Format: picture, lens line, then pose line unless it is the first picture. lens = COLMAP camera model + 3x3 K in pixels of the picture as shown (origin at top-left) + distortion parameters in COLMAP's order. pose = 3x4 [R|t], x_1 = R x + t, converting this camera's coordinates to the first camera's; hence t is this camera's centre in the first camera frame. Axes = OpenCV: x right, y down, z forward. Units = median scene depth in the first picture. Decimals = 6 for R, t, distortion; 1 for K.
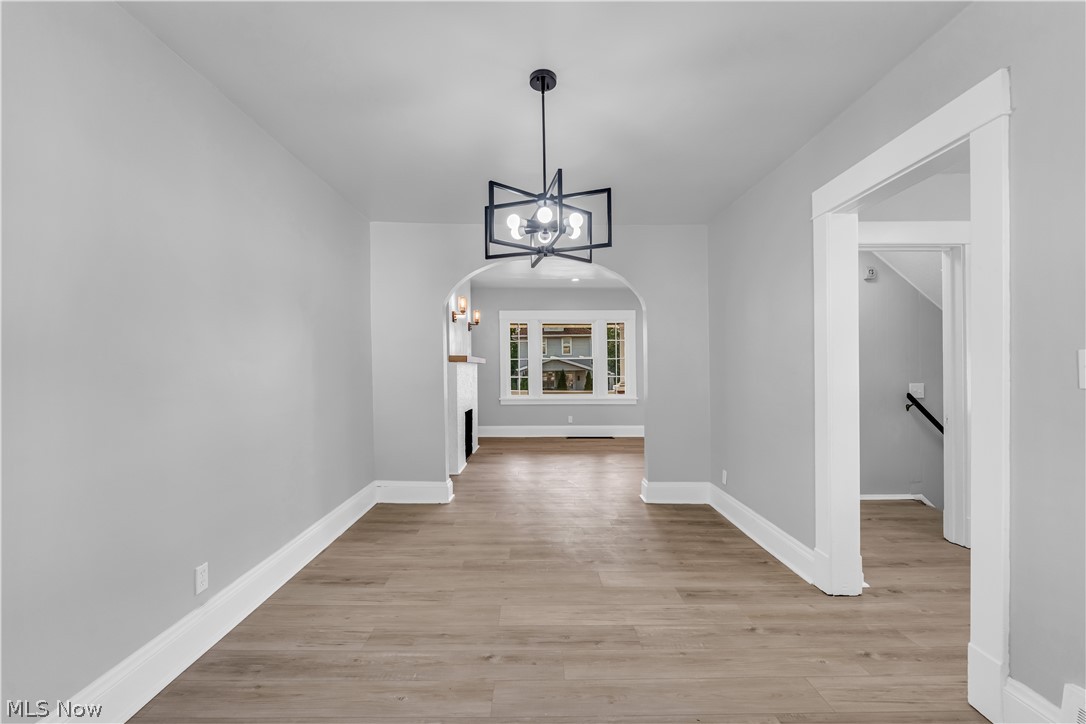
lens RADIAL K [[443.8, 0, 530.9], [0, 443.8, 368.5], [0, 0, 1]] dist [-0.000417, -0.000030]
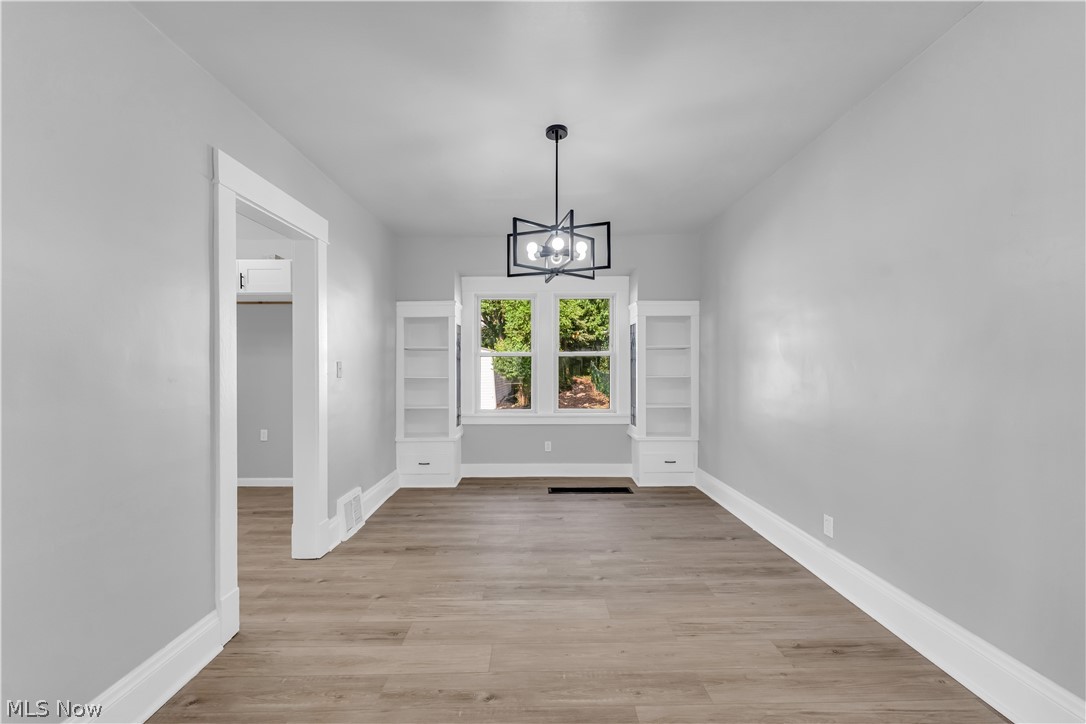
lens RADIAL K [[443.8, 0, 530.9], [0, 443.8, 368.5], [0, 0, 1]] dist [-0.000417, -0.000030]
pose [[-0.999900, 0.014076, 0.001559, 0.101745], [0.014088, 0.999868, 0.008143, -0.004371], [-0.001444, 0.008164, -0.999966, 2.125975]]
